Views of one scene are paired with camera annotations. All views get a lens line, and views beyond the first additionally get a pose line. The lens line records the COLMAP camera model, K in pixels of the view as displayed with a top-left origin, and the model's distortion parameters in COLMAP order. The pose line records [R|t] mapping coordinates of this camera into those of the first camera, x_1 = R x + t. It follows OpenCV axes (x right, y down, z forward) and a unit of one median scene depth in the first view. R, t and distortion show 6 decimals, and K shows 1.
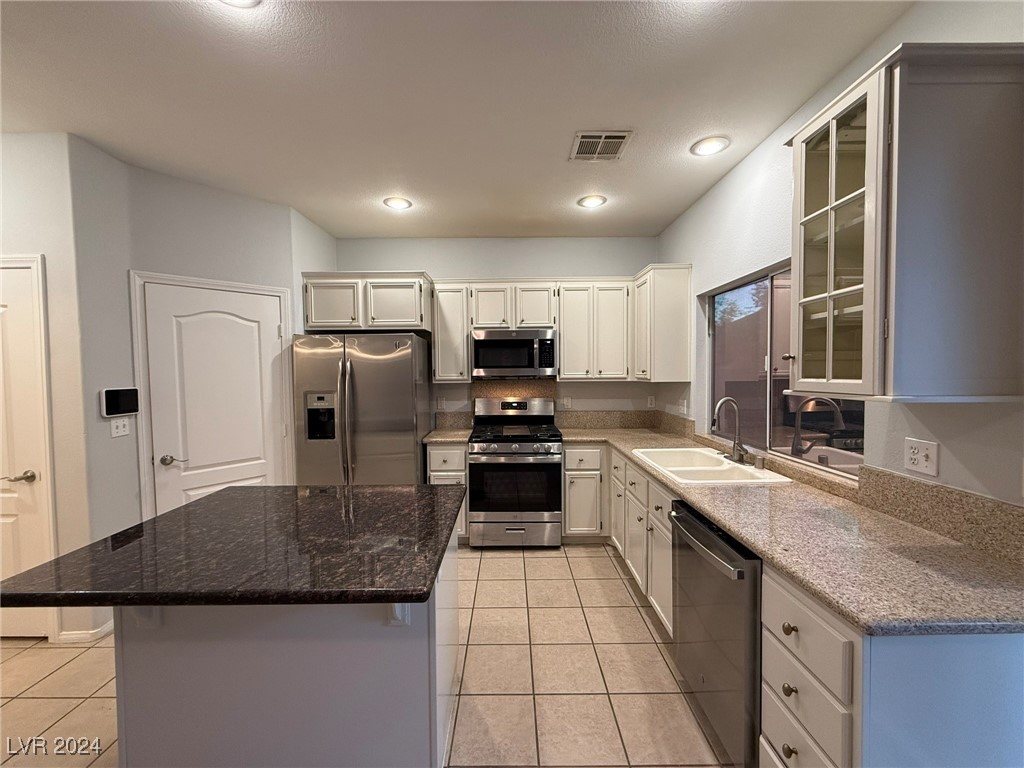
lens RADIAL K [[407.5, 0, 510.3], [0, 407.5, 383.2], [0, 0, 1]] dist [-0.001231, 0.000852]
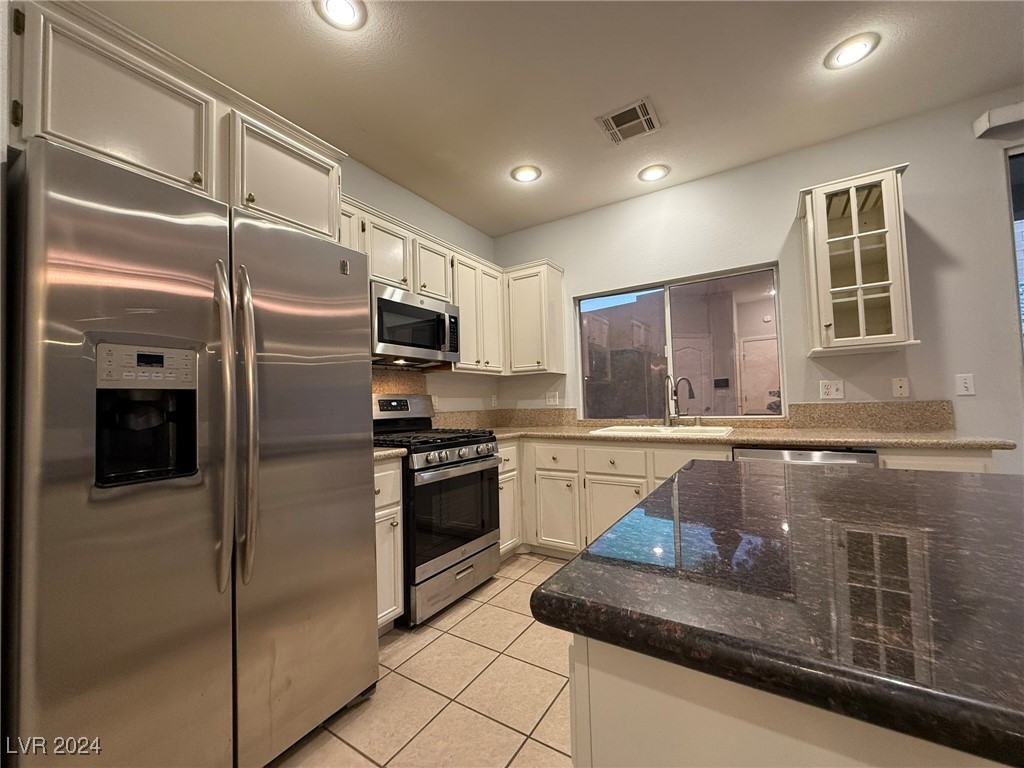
lens RADIAL K [[407.5, 0, 509.1], [0, 407.5, 382.9], [0, 0, 1]] dist [-0.001231, 0.000852]
pose [[0.540368, 0.033278, 0.840771, -0.550738], [0.049407, 0.996239, -0.071185, 0.089364], [-0.839977, 0.080006, 0.536691, 0.531271]]
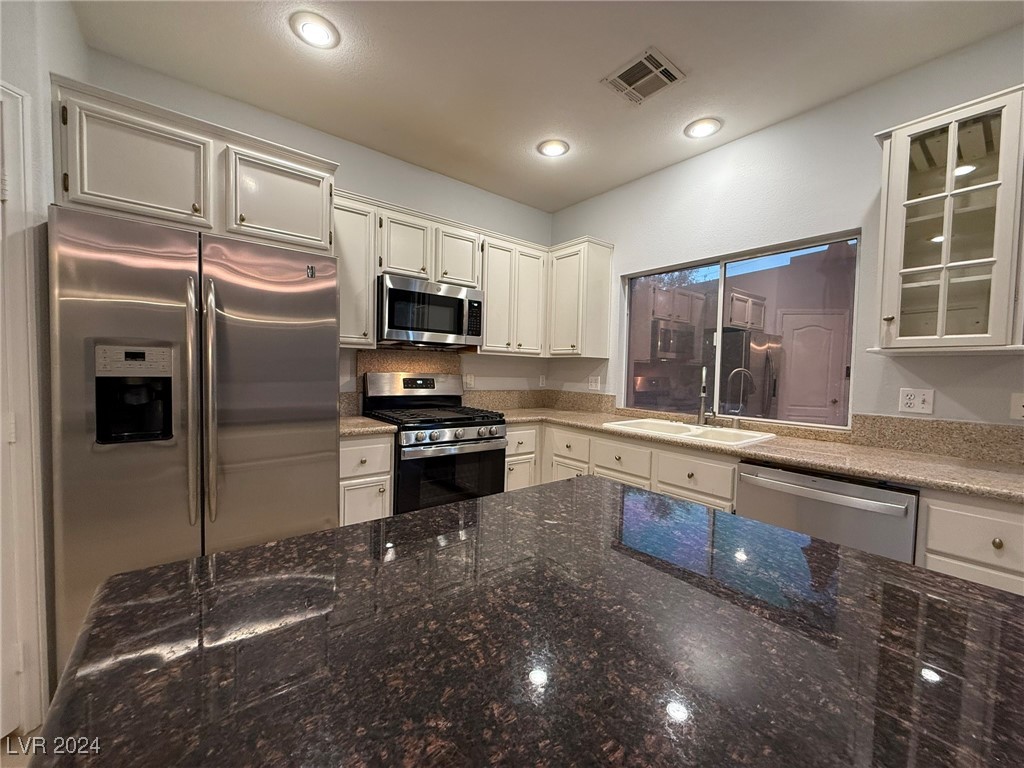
lens RADIAL K [[407.5, 0, 509.9], [0, 407.5, 382.7], [0, 0, 1]] dist [-0.001231, 0.000852]
pose [[0.785149, 0.008463, 0.619249, -0.389052], [-0.013581, 0.999901, 0.003555, 0.057064], [-0.619158, -0.011202, 0.785187, 0.333919]]
